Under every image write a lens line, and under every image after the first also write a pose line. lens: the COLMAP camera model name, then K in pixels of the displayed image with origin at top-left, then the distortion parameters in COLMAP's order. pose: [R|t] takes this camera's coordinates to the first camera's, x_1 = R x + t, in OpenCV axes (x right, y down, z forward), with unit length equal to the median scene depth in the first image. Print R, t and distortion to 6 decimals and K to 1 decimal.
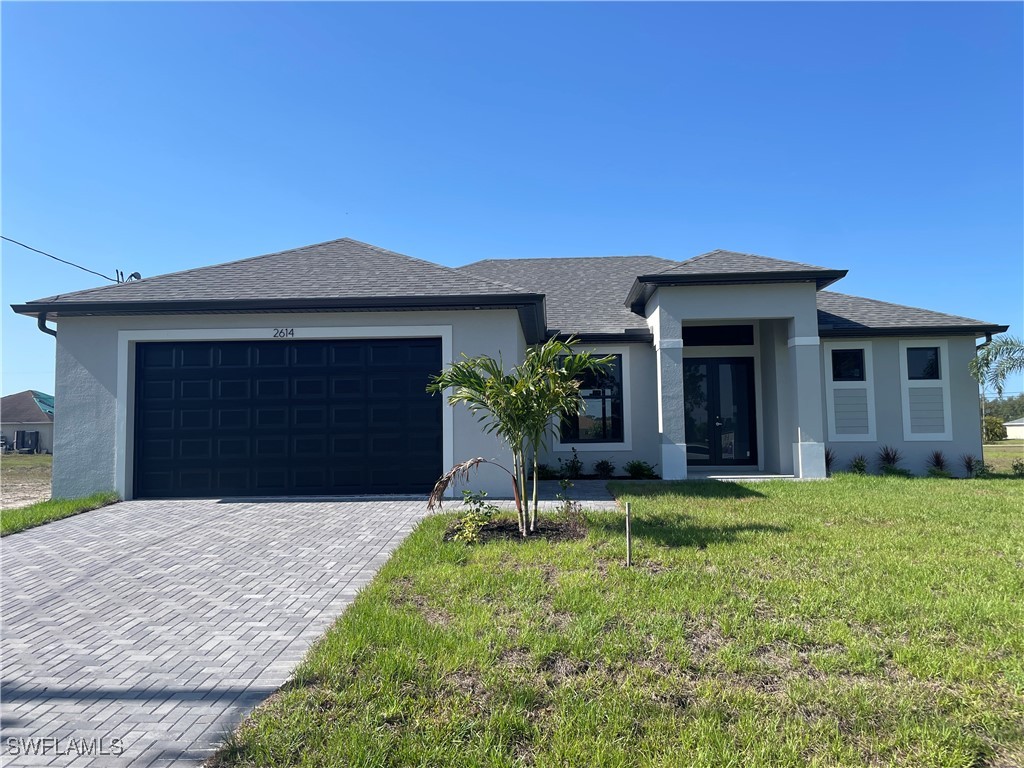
lens RADIAL K [[793.9, 0, 512.0], [0, 793.9, 384.0], [0, 0, 1]] dist [0.003558, -0.002396]
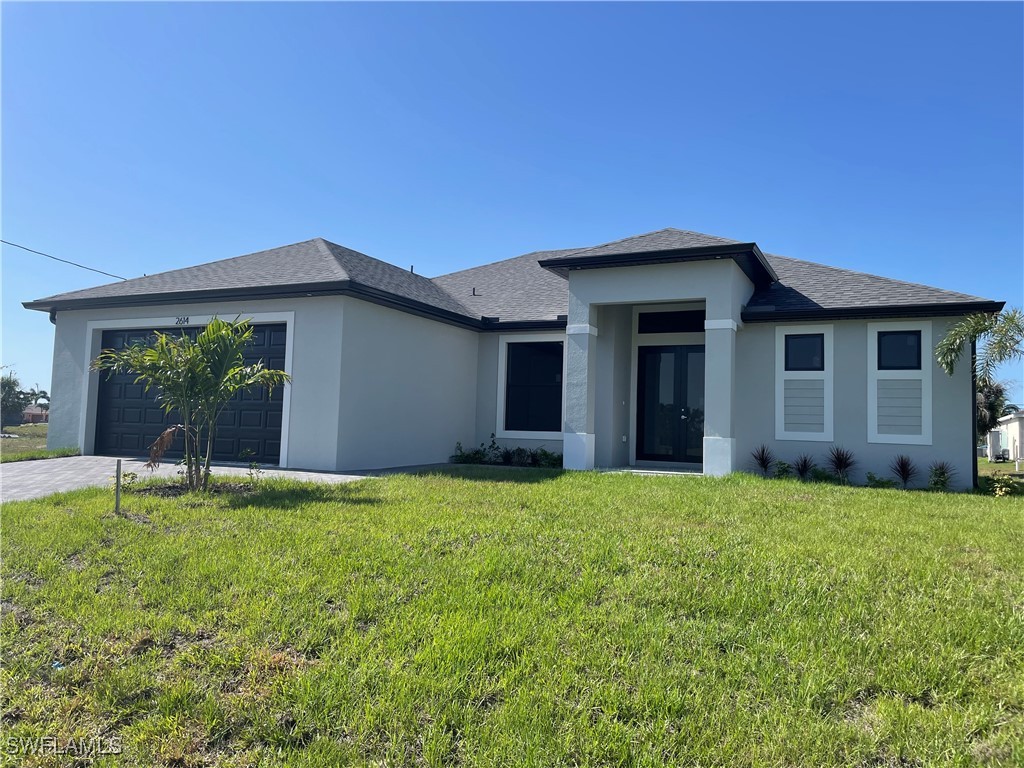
lens RADIAL K [[769.7, 0, 512.0], [0, 769.7, 384.0], [0, 0, 1]] dist [0.000204, -0.000544]
pose [[0.919767, 0.017183, -0.392088, 0.468073], [-0.016846, 0.999849, 0.004300, 0.012666], [0.392102, 0.002650, 0.919918, 0.105145]]
